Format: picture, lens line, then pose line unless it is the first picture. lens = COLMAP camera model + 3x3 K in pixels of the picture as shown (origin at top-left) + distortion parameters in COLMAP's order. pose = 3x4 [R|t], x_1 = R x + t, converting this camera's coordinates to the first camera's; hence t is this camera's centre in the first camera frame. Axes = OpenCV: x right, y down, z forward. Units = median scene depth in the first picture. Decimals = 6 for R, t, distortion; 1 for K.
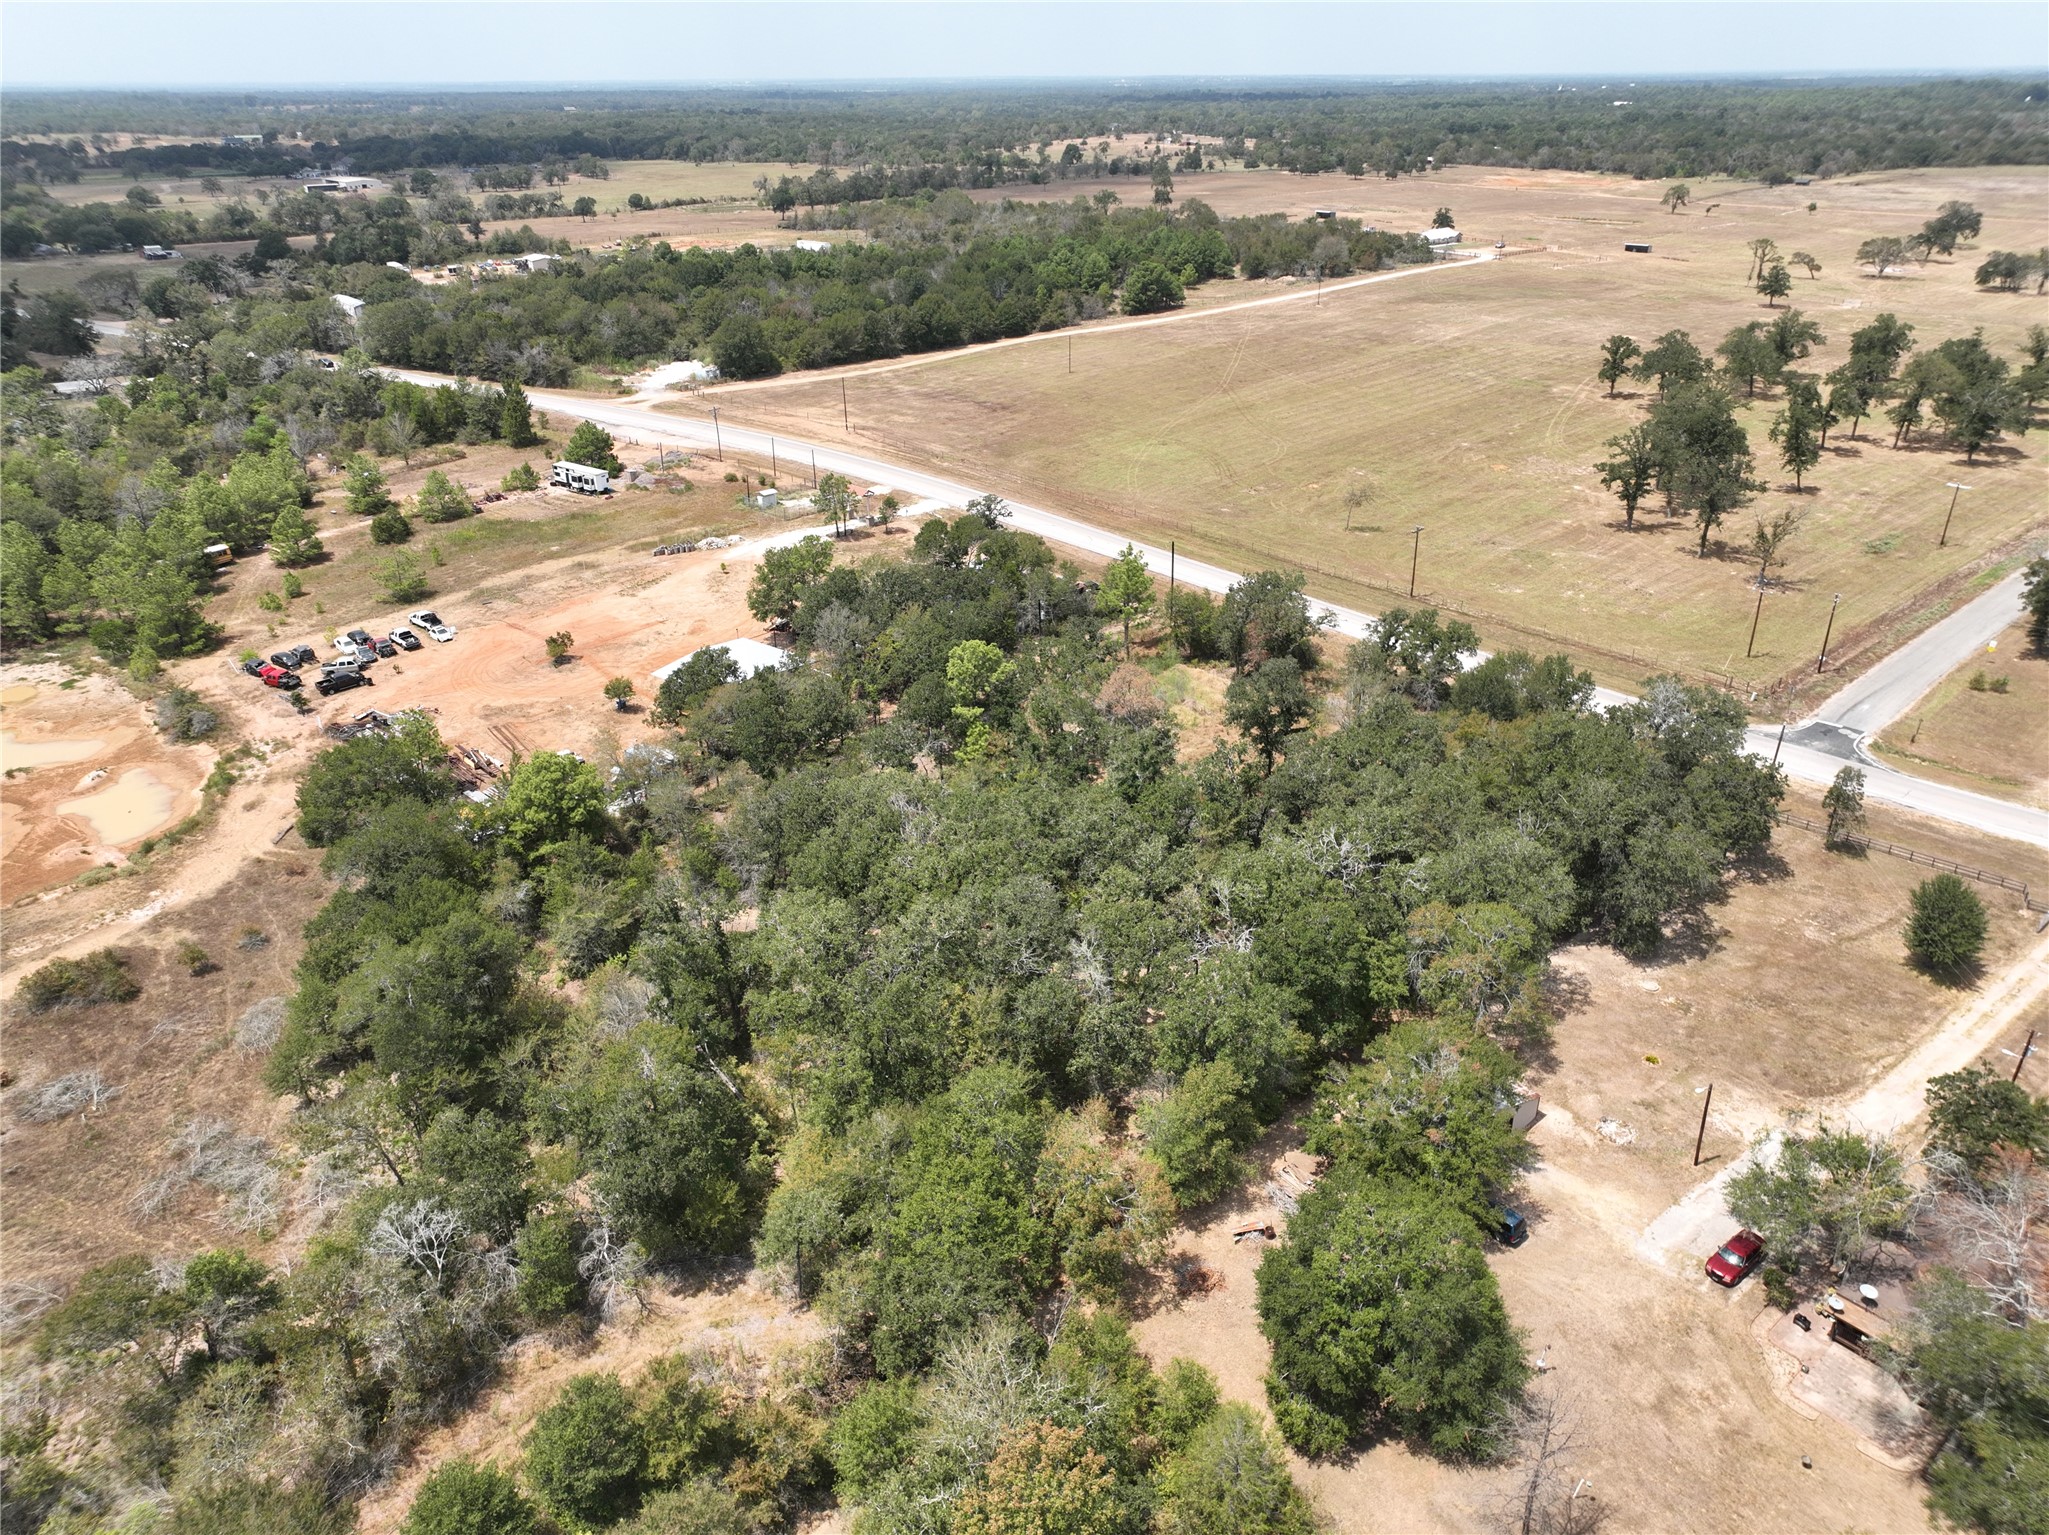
lens RADIAL K [[1436.6, 0, 1019.7], [0, 1436.6, 761.2], [0, 0, 1]] dist [-0.000161, 0.014107]
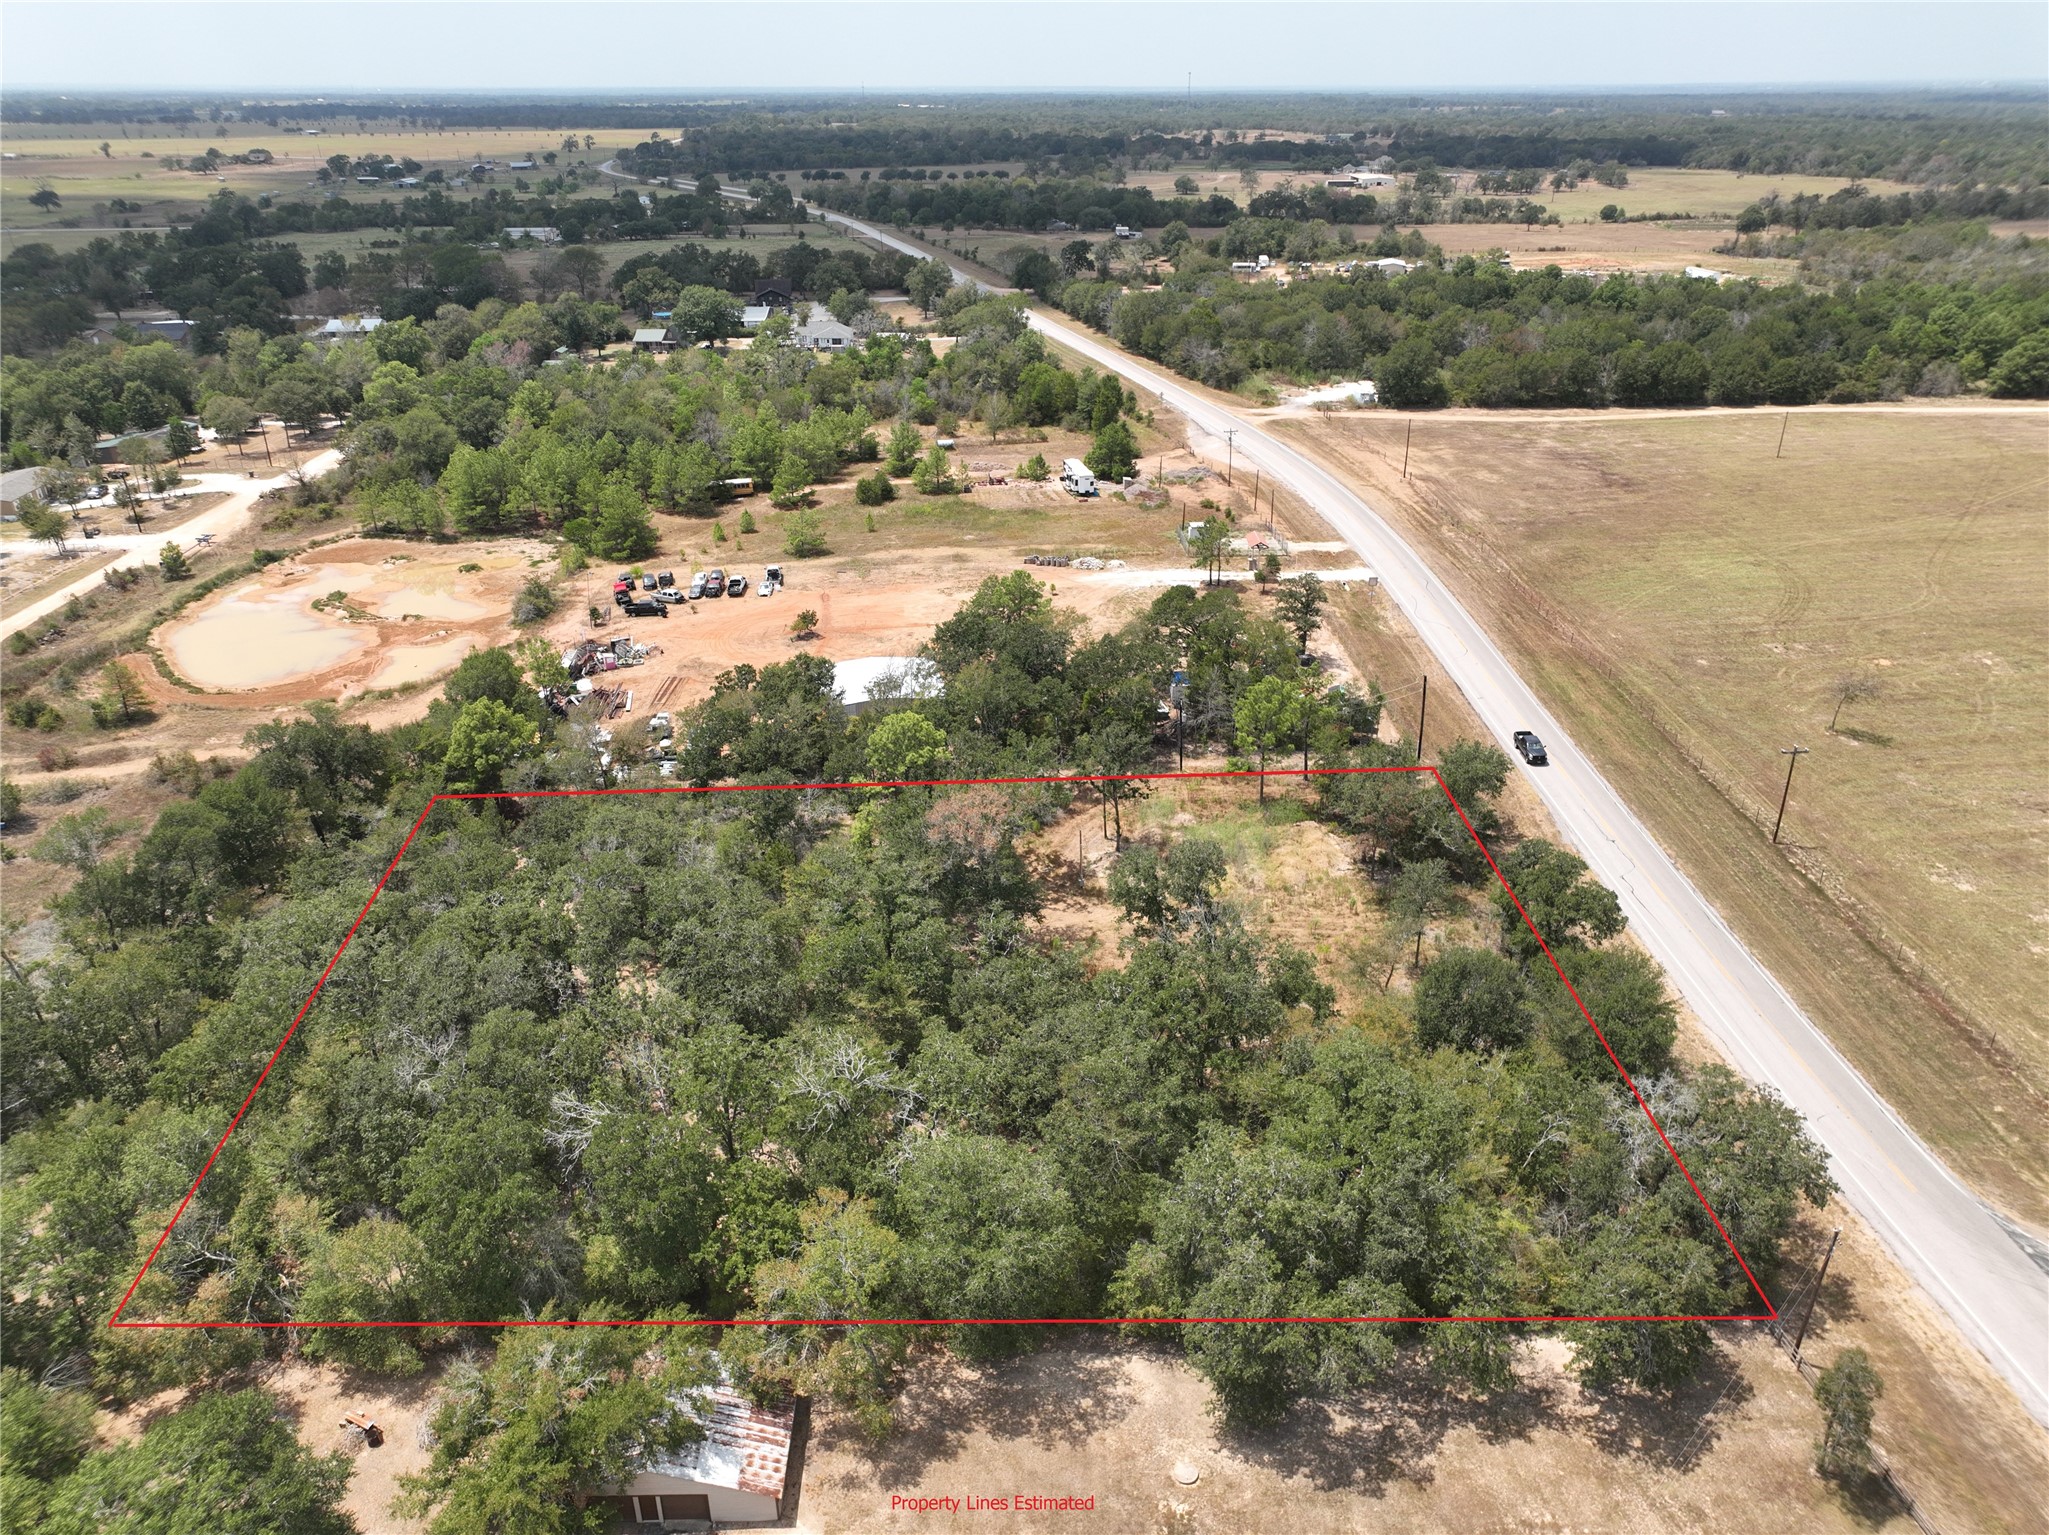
lens RADIAL K [[1436.6, 0, 1020.9], [0, 1436.6, 773.3], [0, 0, 1]] dist [-0.000161, 0.014107]
pose [[0.753552, 0.289303, -0.590308, 0.294513], [-0.286041, 0.952793, 0.101810, -0.083670], [0.591895, 0.092134, 0.800732, 0.175326]]
